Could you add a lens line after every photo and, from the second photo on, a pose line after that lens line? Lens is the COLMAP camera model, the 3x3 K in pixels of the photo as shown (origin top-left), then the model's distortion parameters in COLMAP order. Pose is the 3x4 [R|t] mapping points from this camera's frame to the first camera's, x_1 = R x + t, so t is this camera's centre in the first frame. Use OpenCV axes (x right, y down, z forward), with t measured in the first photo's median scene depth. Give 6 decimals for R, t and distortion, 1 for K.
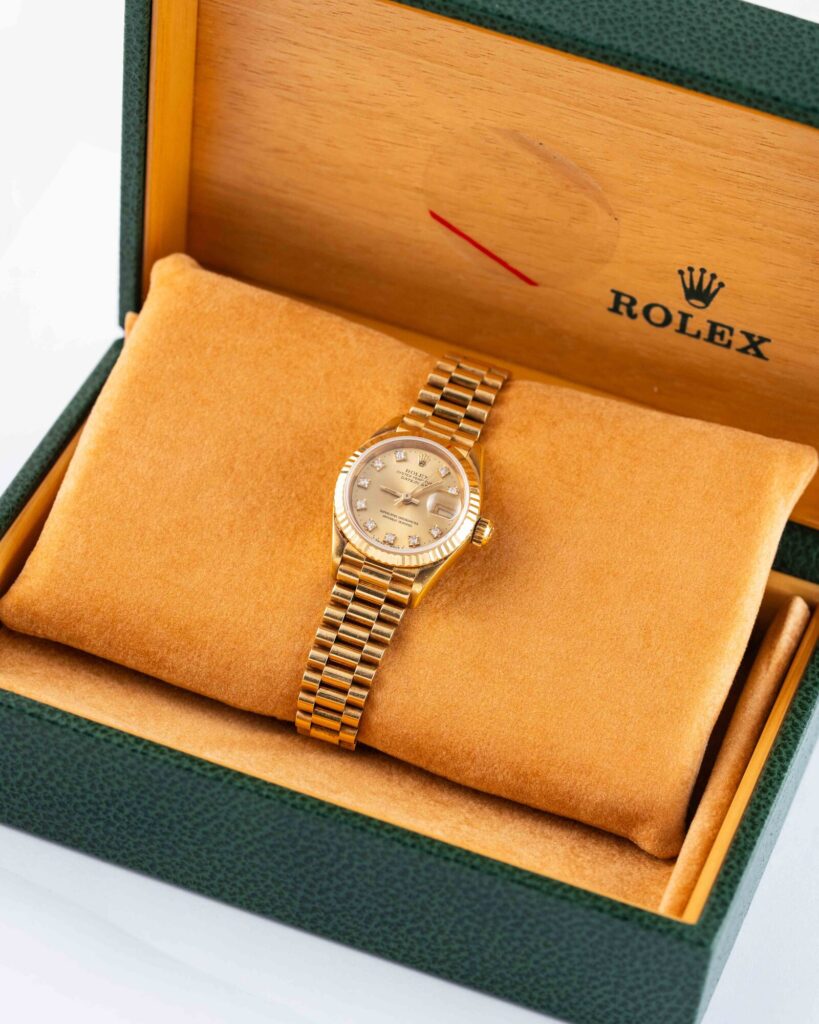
lens RADIAL K [[4449.6, 0, 409.5], [0, 4449.6, 512.0], [0, 0, 1]] dist [-0.173616, -3.955911]
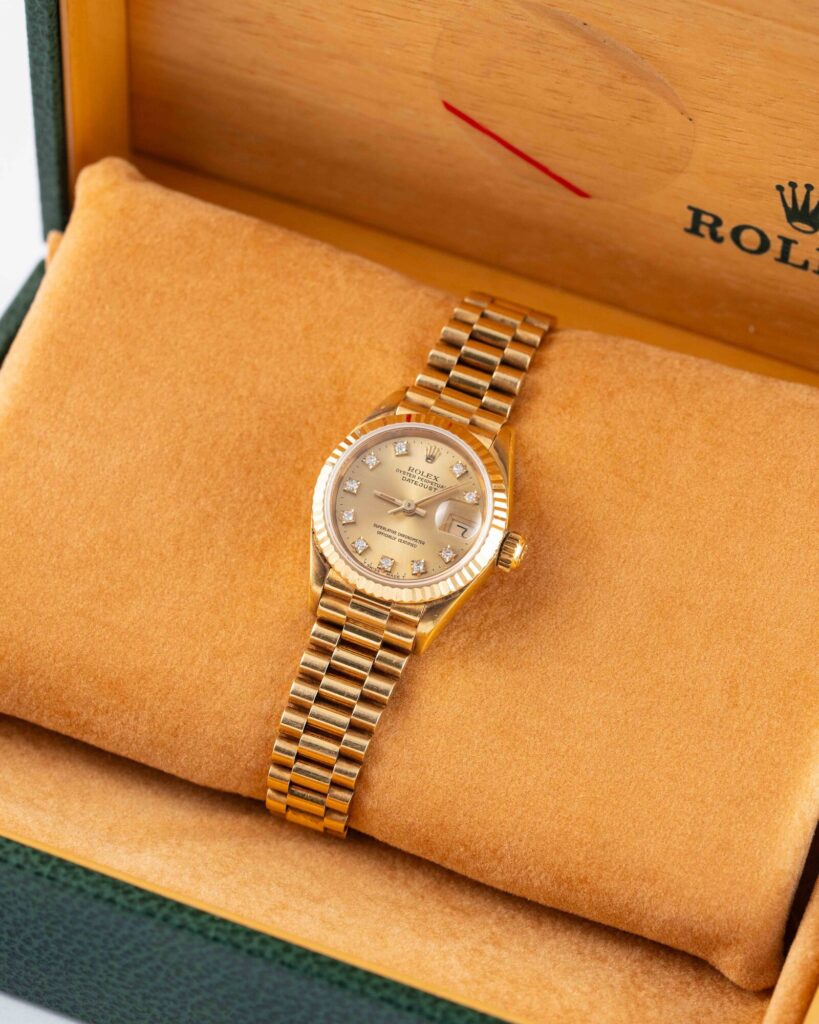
lens RADIAL K [[4449.6, 0, 409.5], [0, 4449.6, 512.0], [0, 0, 1]] dist [-0.173616, -3.955911]
pose [[0.998437, -0.008358, -0.055268, 0.040543], [0.015341, 0.991765, 0.127150, -0.096901], [0.053750, -0.127799, 0.990342, 0.262441]]
